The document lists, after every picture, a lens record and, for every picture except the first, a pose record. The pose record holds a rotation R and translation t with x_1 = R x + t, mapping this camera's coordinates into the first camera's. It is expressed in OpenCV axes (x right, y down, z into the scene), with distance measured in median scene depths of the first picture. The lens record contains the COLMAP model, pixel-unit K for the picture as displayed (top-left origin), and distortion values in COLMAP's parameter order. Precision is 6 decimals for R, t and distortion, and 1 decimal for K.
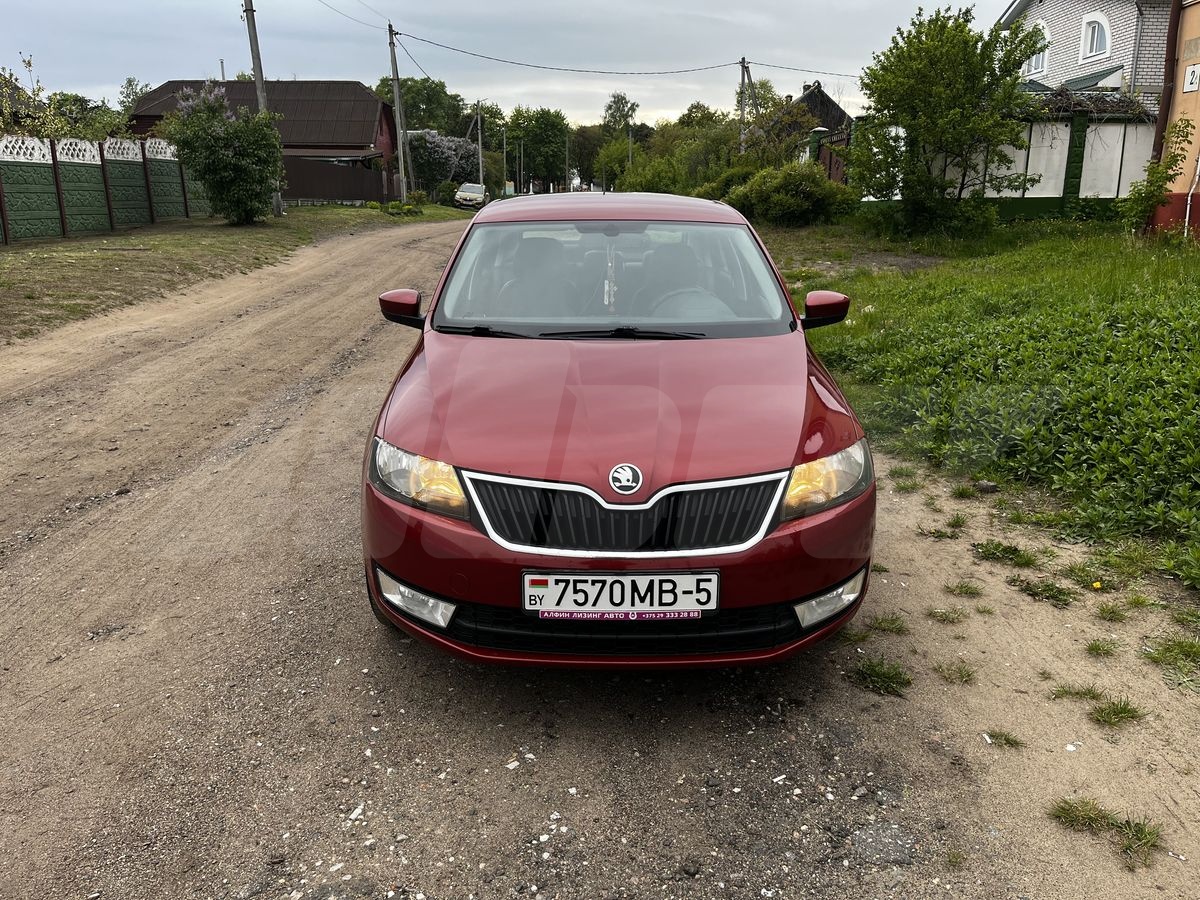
lens RADIAL K [[916.5, 0, 595.5], [0, 916.5, 456.7], [0, 0, 1]] dist [0.078639, -0.109017]
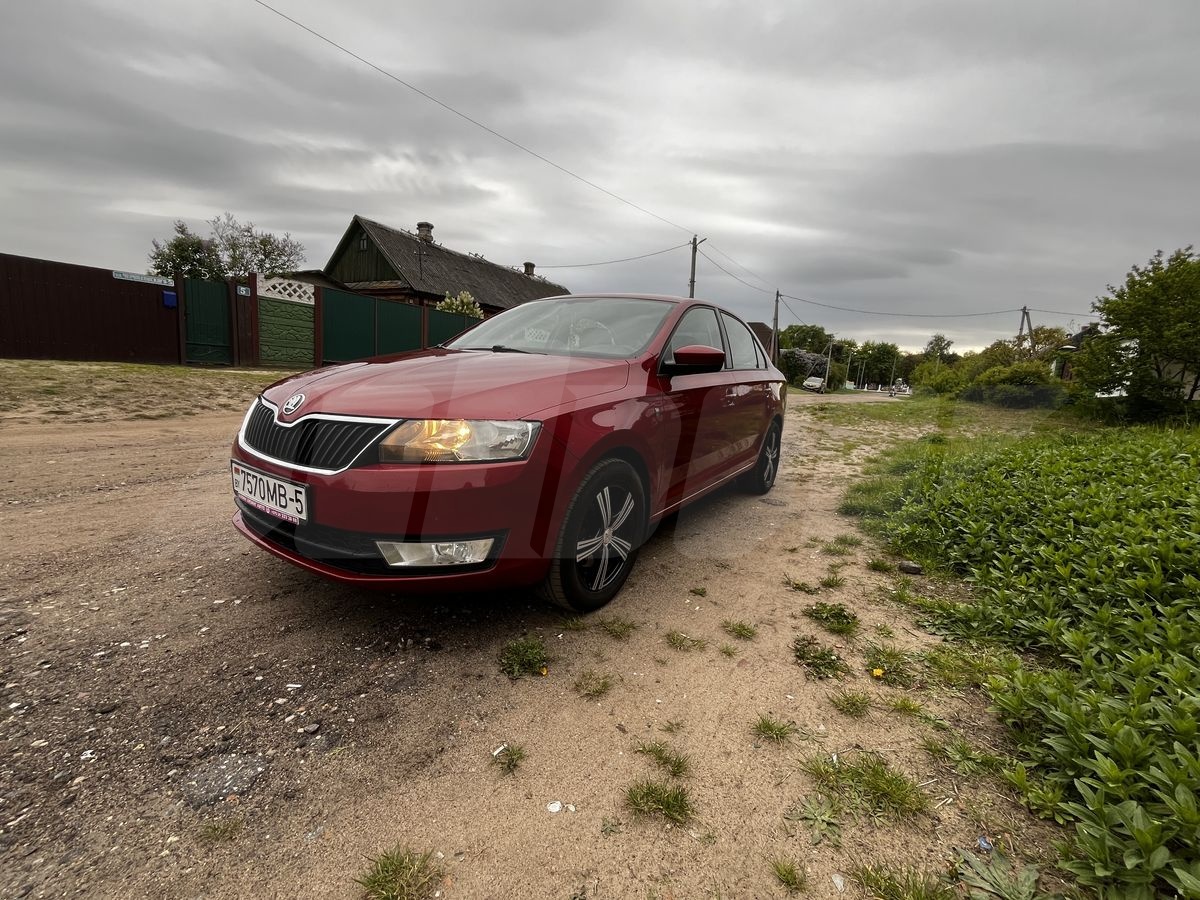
lens RADIAL K [[490.7, 0, 597.4], [0, 490.7, 452.0], [0, 0, 1]] dist [-0.002859, -0.000236]
pose [[0.829931, 0.145812, -0.538473, 0.491807], [-0.220465, 0.972392, -0.076483, 0.030816], [0.512455, 0.182190, 0.839165, 0.421206]]
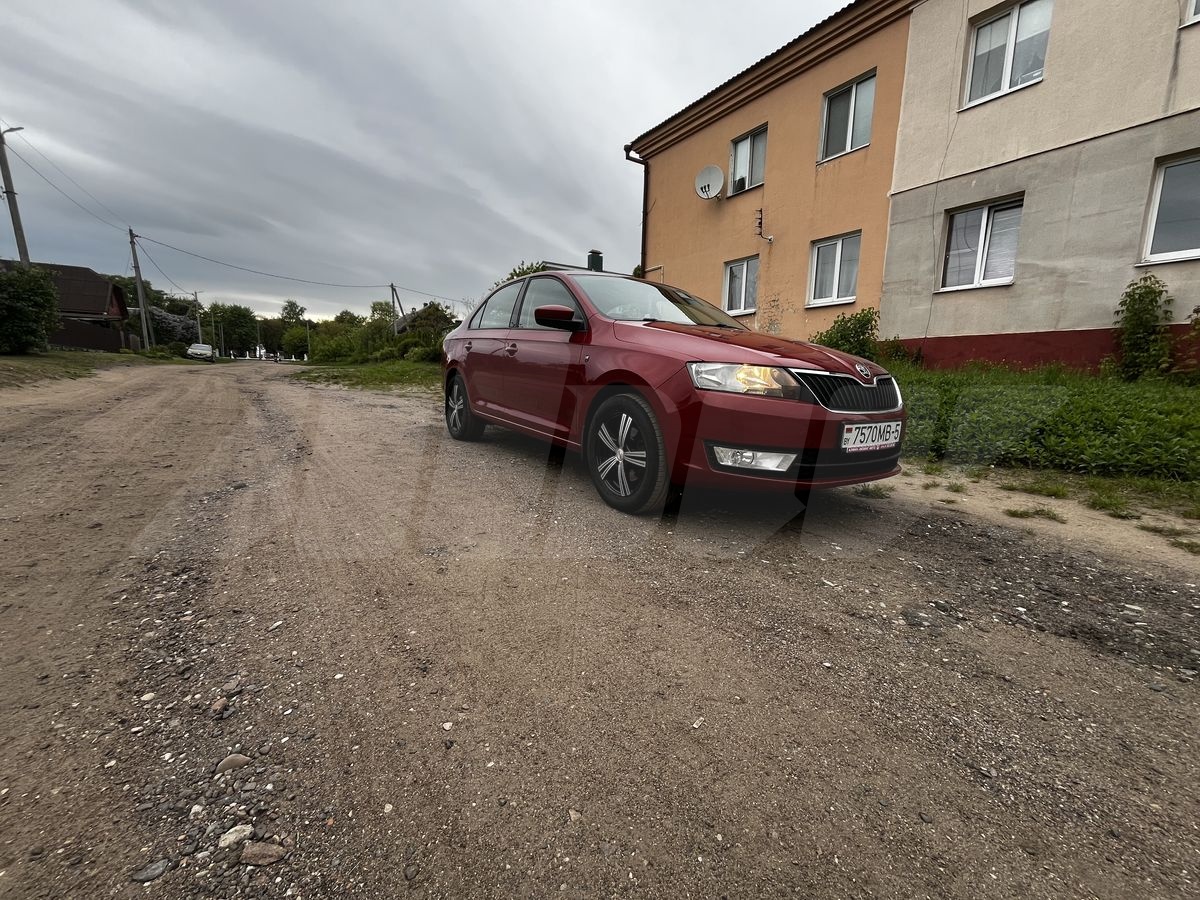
lens RADIAL K [[491.5, 0, 597.9], [0, 491.5, 452.6], [0, 0, 1]] dist [-0.002052, -0.000263]
pose [[0.829571, -0.066095, 0.554476, -0.597757], [0.126004, 0.989517, -0.070566, 0.117239], [-0.543999, 0.128405, 0.829203, 0.329810]]
